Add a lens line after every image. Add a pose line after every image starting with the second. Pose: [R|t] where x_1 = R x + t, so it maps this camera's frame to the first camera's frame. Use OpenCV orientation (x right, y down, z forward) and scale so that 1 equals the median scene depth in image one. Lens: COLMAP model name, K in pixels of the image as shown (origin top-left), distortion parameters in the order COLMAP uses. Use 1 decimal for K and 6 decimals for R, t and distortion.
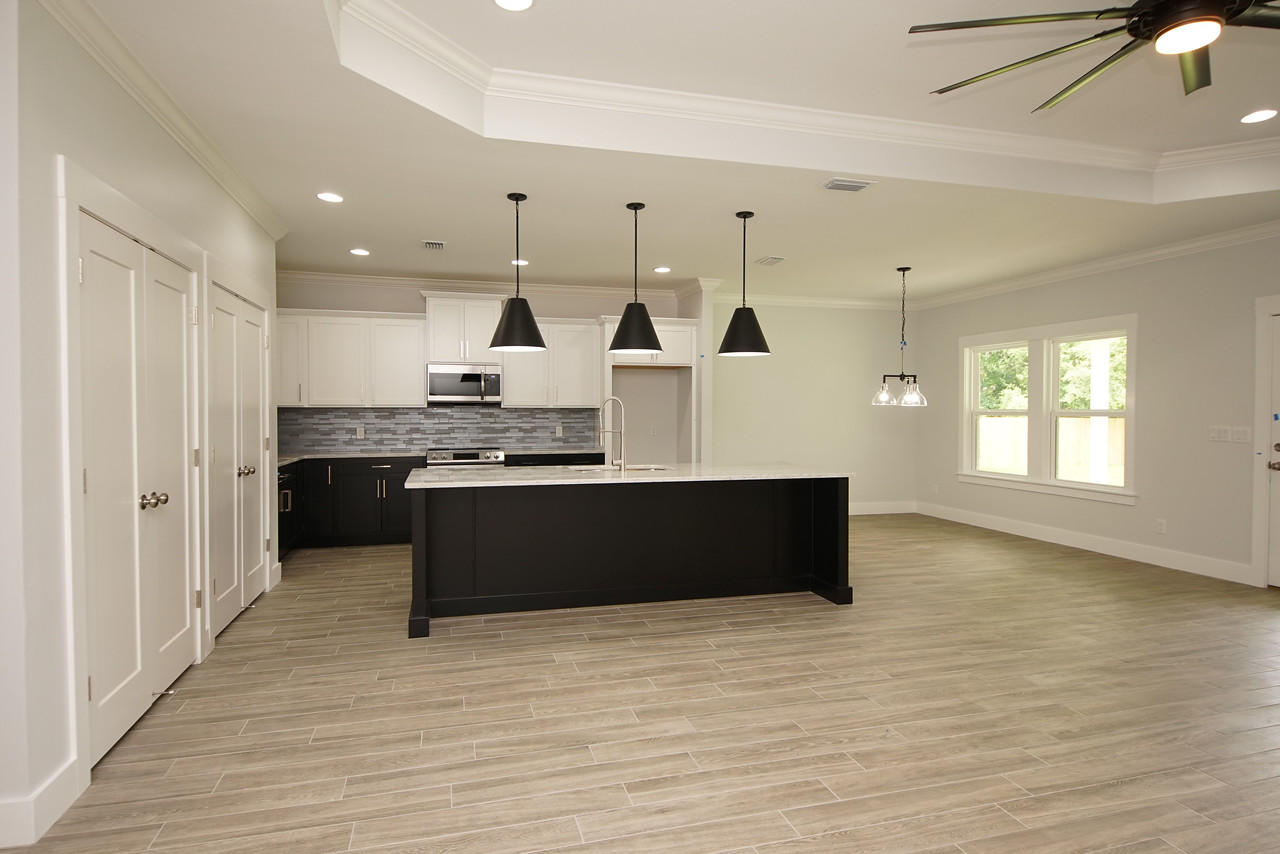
lens RADIAL K [[686.1, 0, 626.8], [0, 686.1, 420.0], [0, 0, 1]] dist [0.031080, -0.029285]
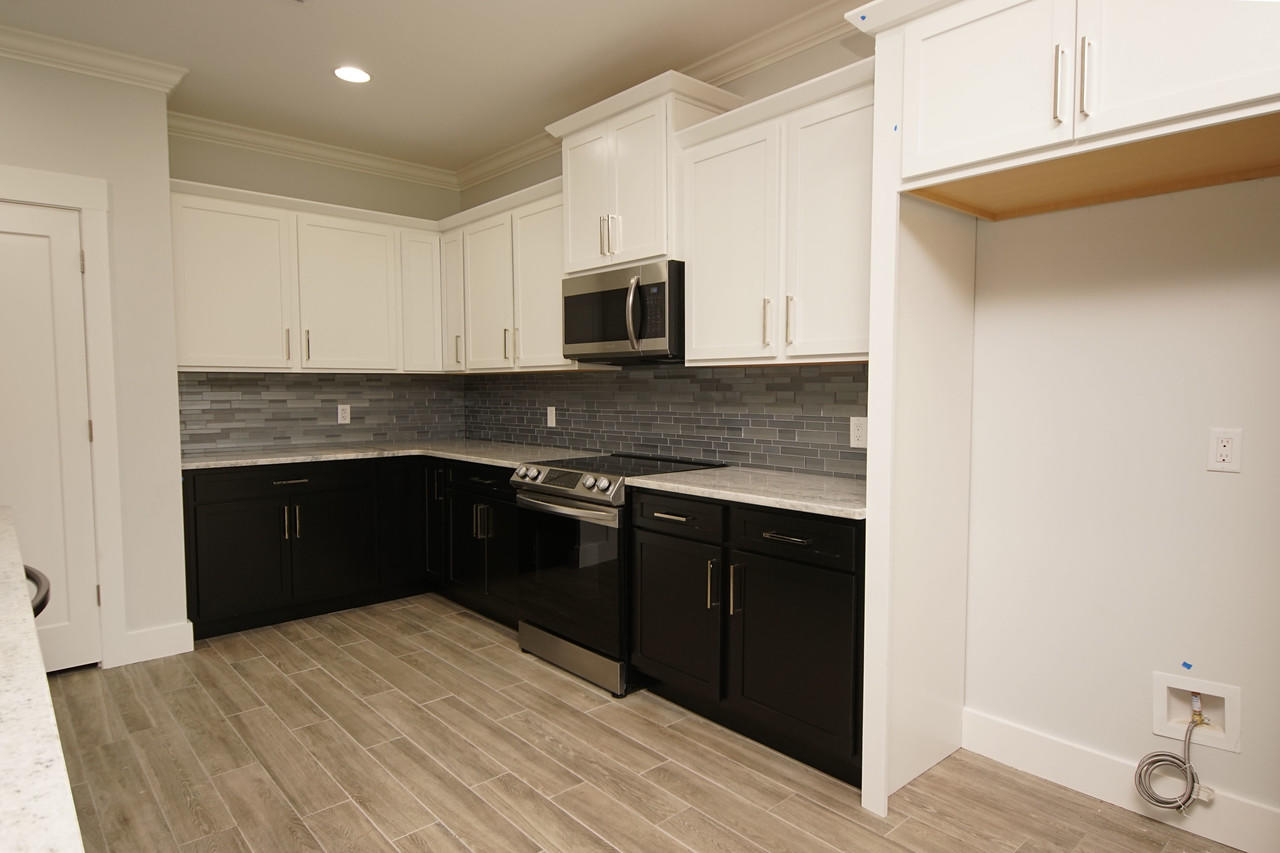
lens RADIAL K [[729.8, 0, 641.6], [0, 729.8, 427.9], [0, 0, 1]] dist [0.028515, -0.023259]
pose [[0.453677, 0.048847, -0.889826, 0.287004], [-0.008924, 0.998696, 0.050274, -0.004848], [0.891121, -0.014868, 0.453521, 1.188554]]
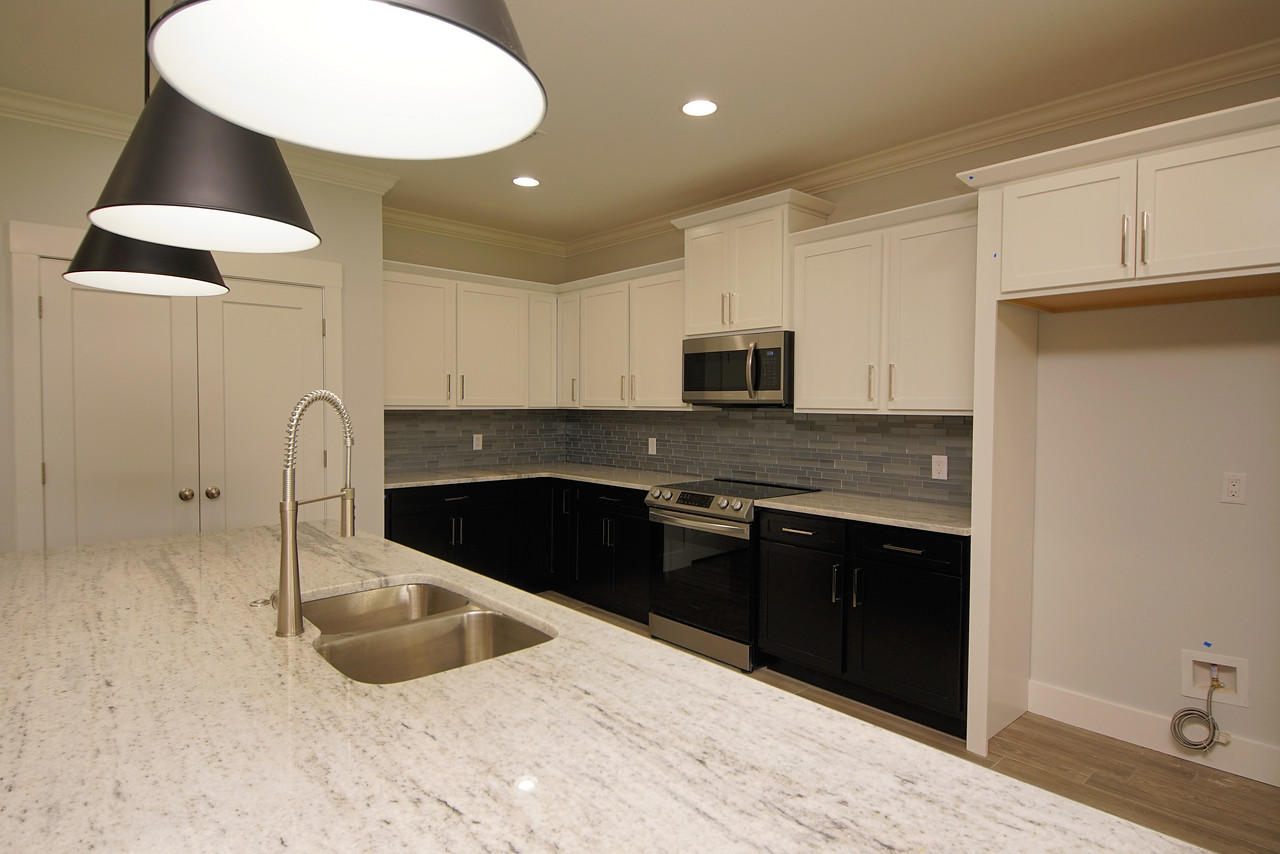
lens RADIAL K [[686.1, 0, 625.9], [0, 686.1, 421.1], [0, 0, 1]] dist [0.031080, -0.029285]
pose [[0.449230, 0.024532, -0.893079, 0.336705], [-0.017593, 0.999672, 0.018610, -0.029005], [0.893243, 0.007352, 0.449515, 0.995629]]
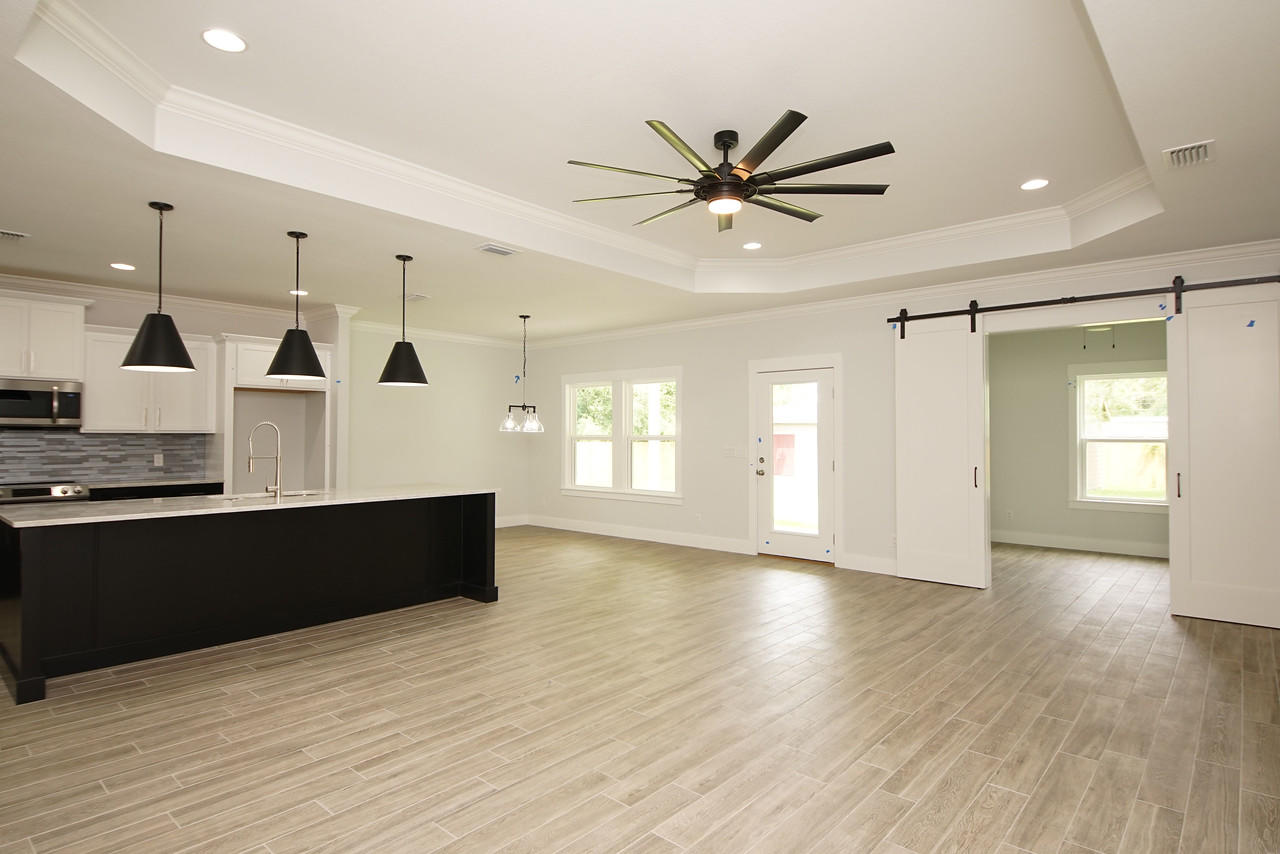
lens RADIAL K [[686.1, 0, 626.9], [0, 686.1, 420.2], [0, 0, 1]] dist [0.031080, -0.029285]
pose [[0.838483, 0.011975, 0.544796, -0.127276], [0.008232, 0.999366, -0.034636, 0.002184], [-0.544865, 0.033526, 0.837853, -0.107515]]
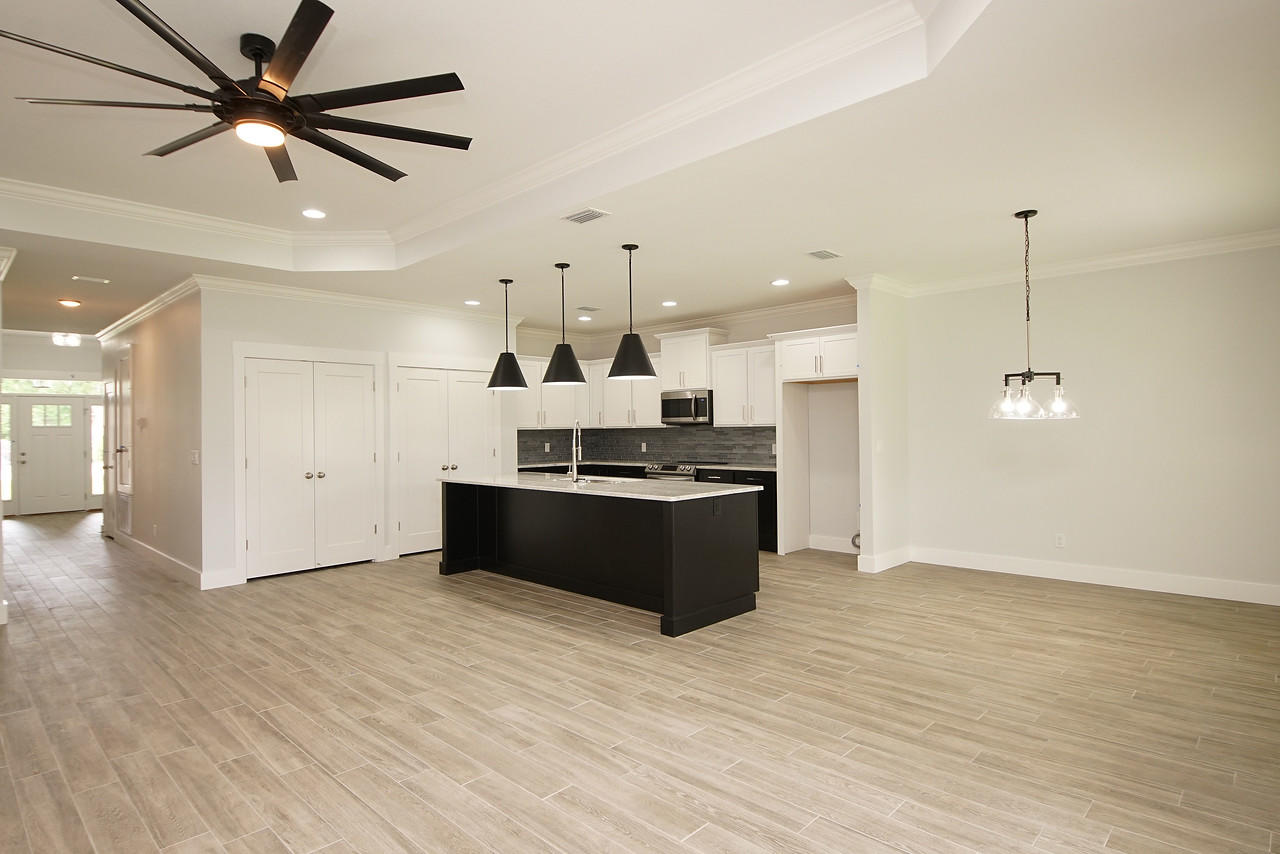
lens RADIAL K [[686.1, 0, 628.9], [0, 686.1, 424.8], [0, 0, 1]] dist [0.031080, -0.029285]
pose [[0.509886, -0.012244, -0.860155, 1.087512], [-0.000200, 0.999897, -0.014351, -0.008114], [0.860242, 0.007490, 0.509831, 0.464625]]
